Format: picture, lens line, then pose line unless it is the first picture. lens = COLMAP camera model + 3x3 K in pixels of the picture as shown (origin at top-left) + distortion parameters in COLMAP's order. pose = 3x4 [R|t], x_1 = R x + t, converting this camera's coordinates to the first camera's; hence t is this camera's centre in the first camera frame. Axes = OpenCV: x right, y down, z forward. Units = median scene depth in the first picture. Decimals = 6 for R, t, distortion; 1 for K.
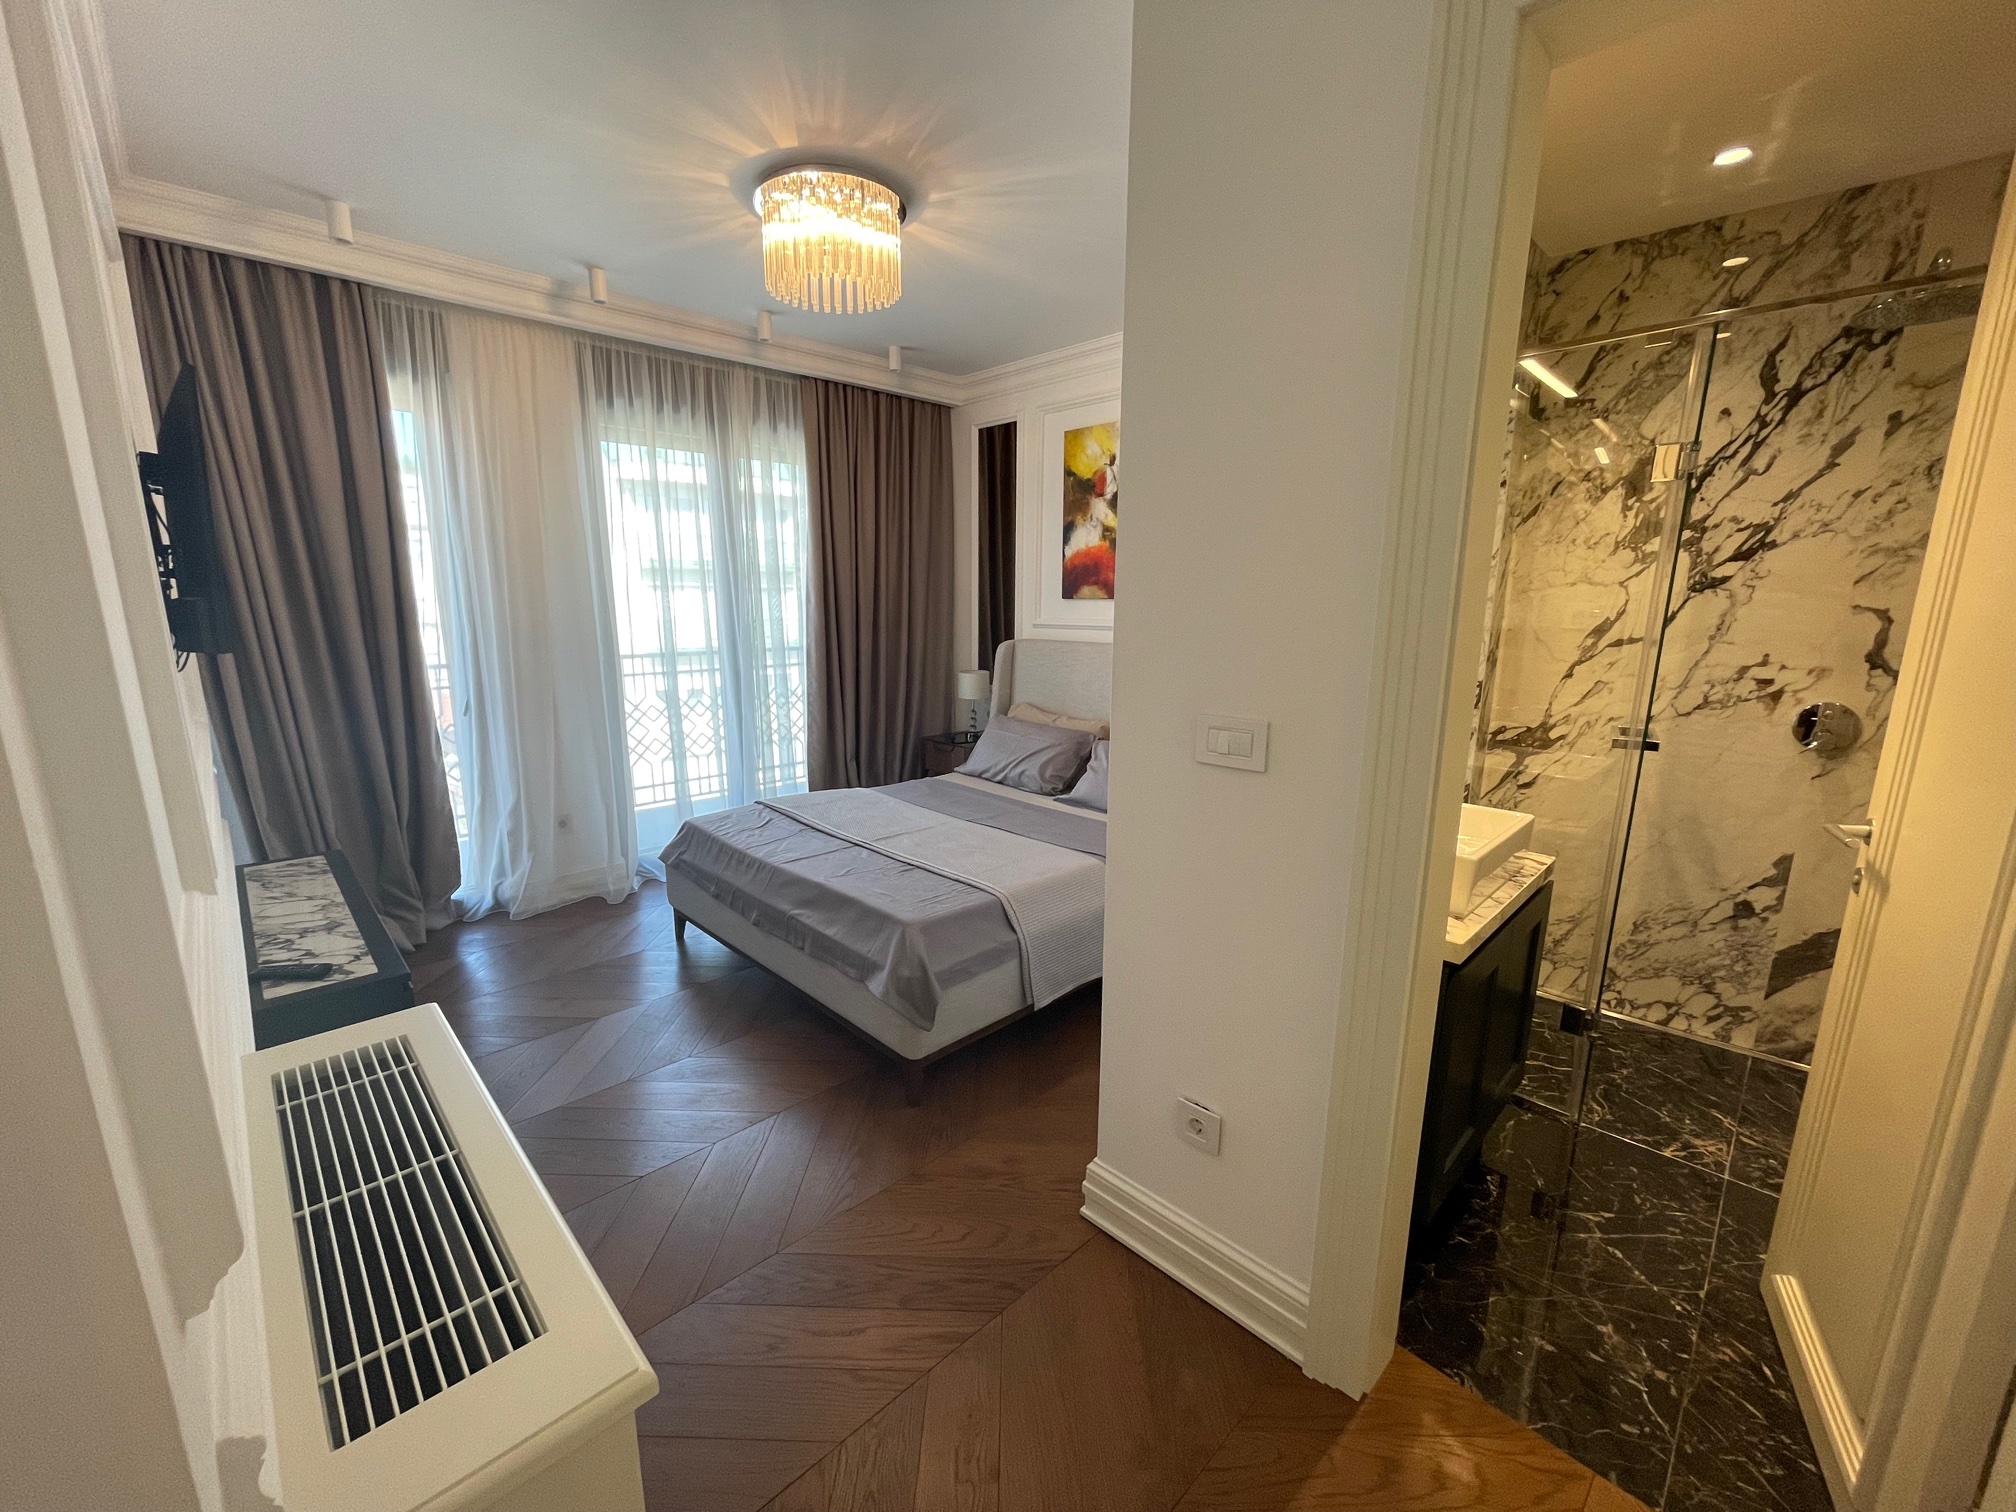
lens RADIAL K [[811.3, 0, 1001.7], [0, 811.3, 767.2], [0, 0, 1]] dist [-0.002852, -0.000864]
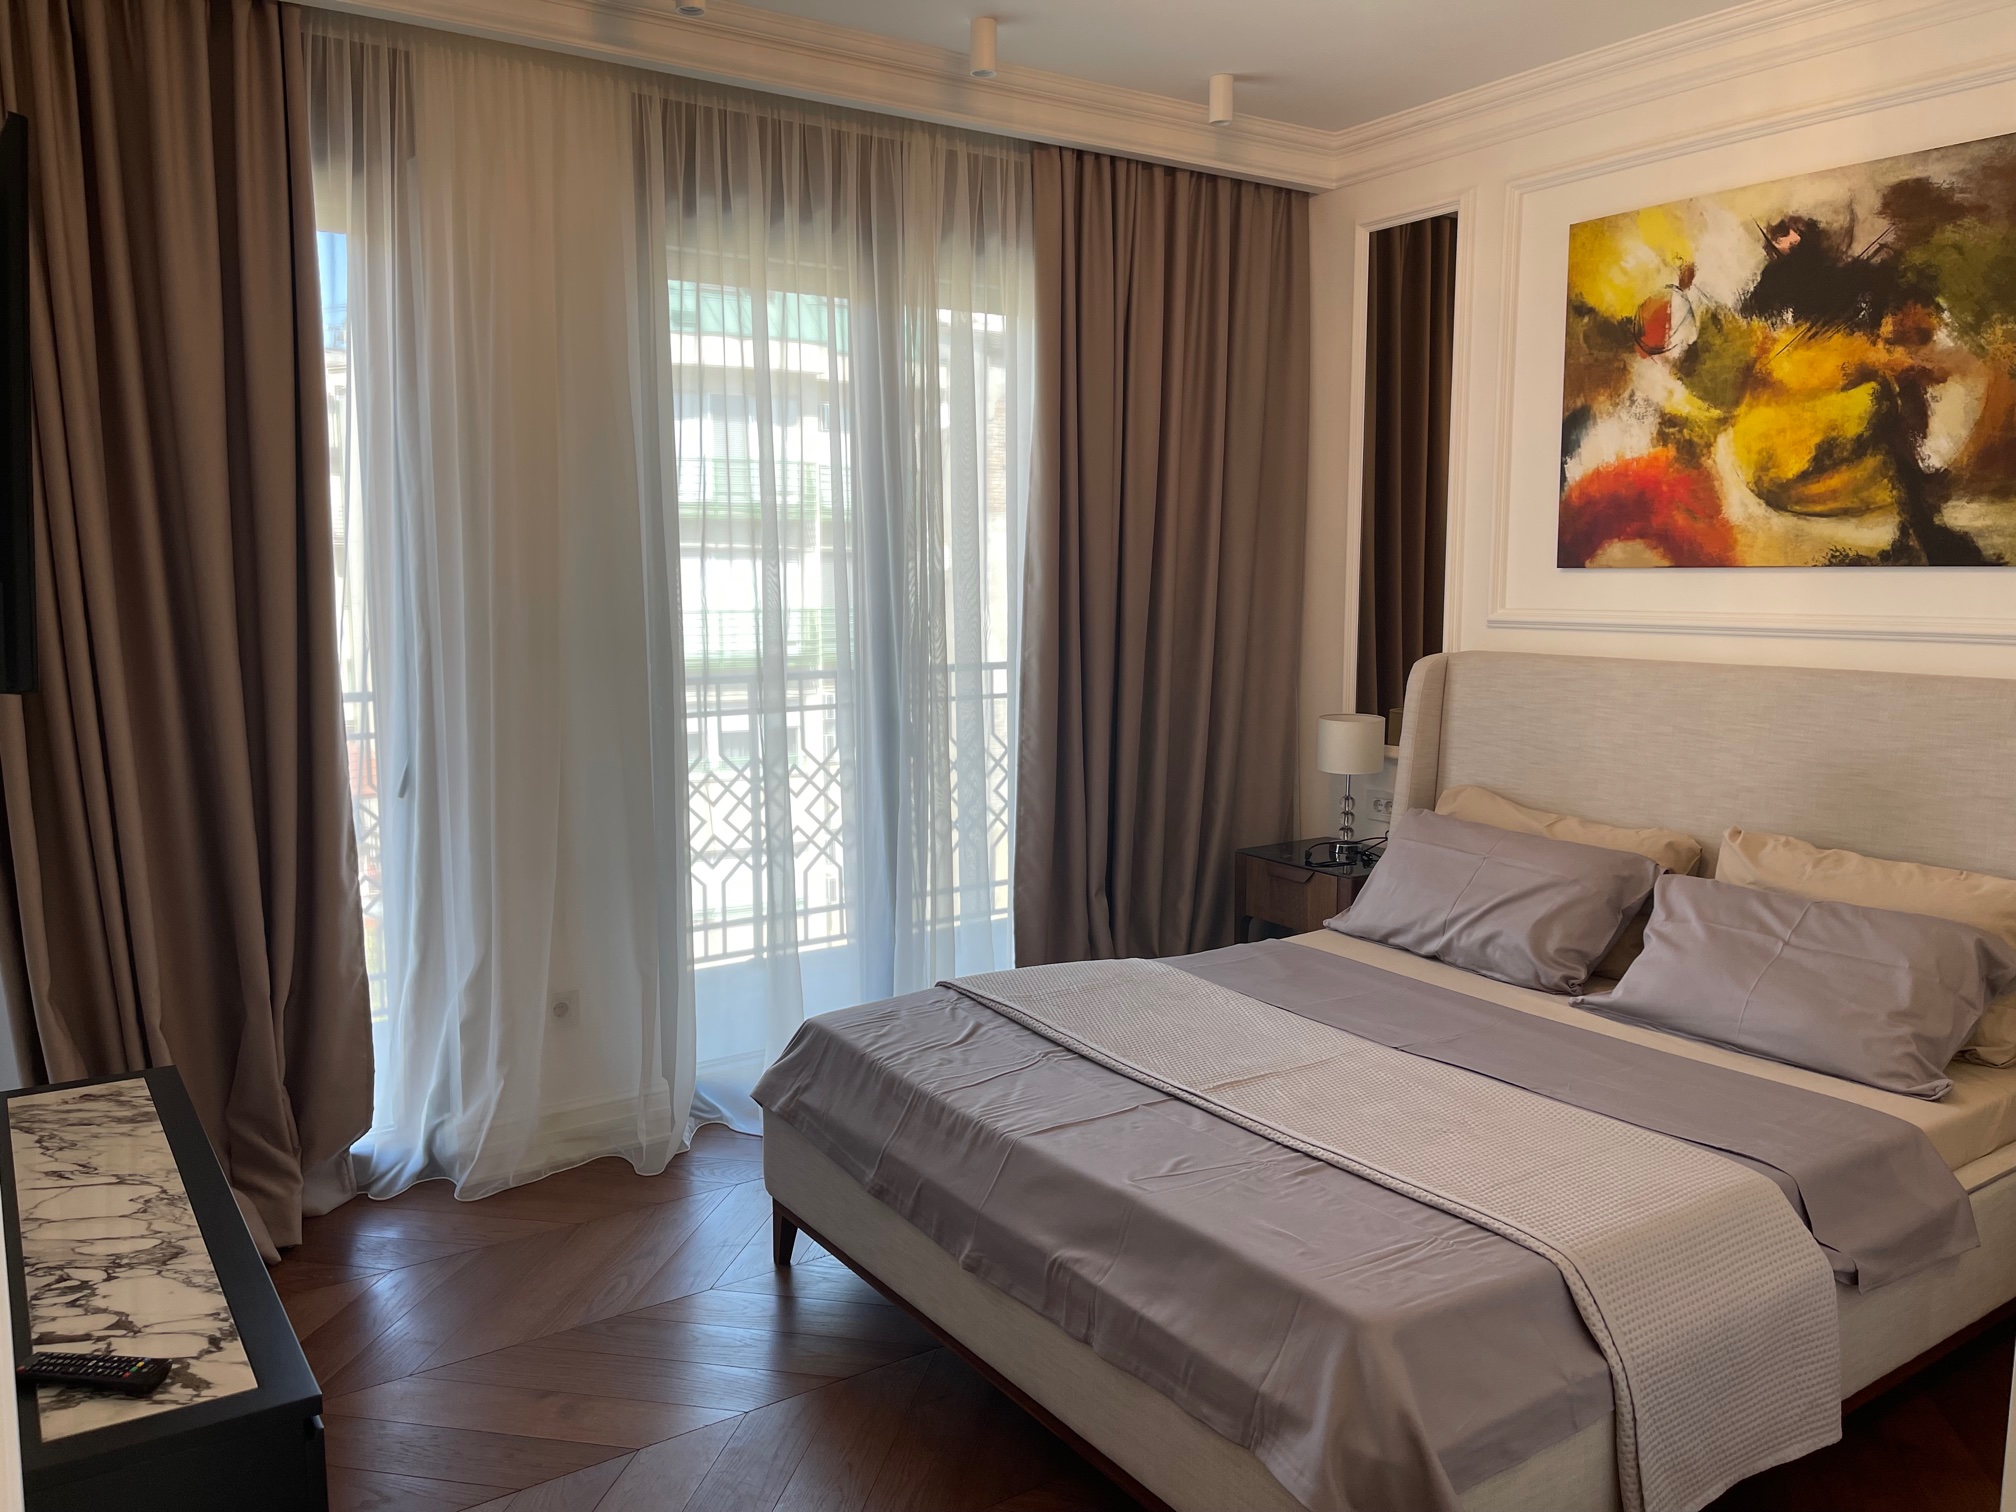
lens RADIAL K [[1515.0, 0, 1020.4], [0, 1515.0, 748.2], [0, 0, 1]] dist [0.069840, -0.084219]
pose [[0.985959, 0.012675, -0.166505, -0.101749], [-0.026971, 0.996111, -0.083882, -0.022921], [0.164794, 0.087195, 0.982466, 0.091939]]
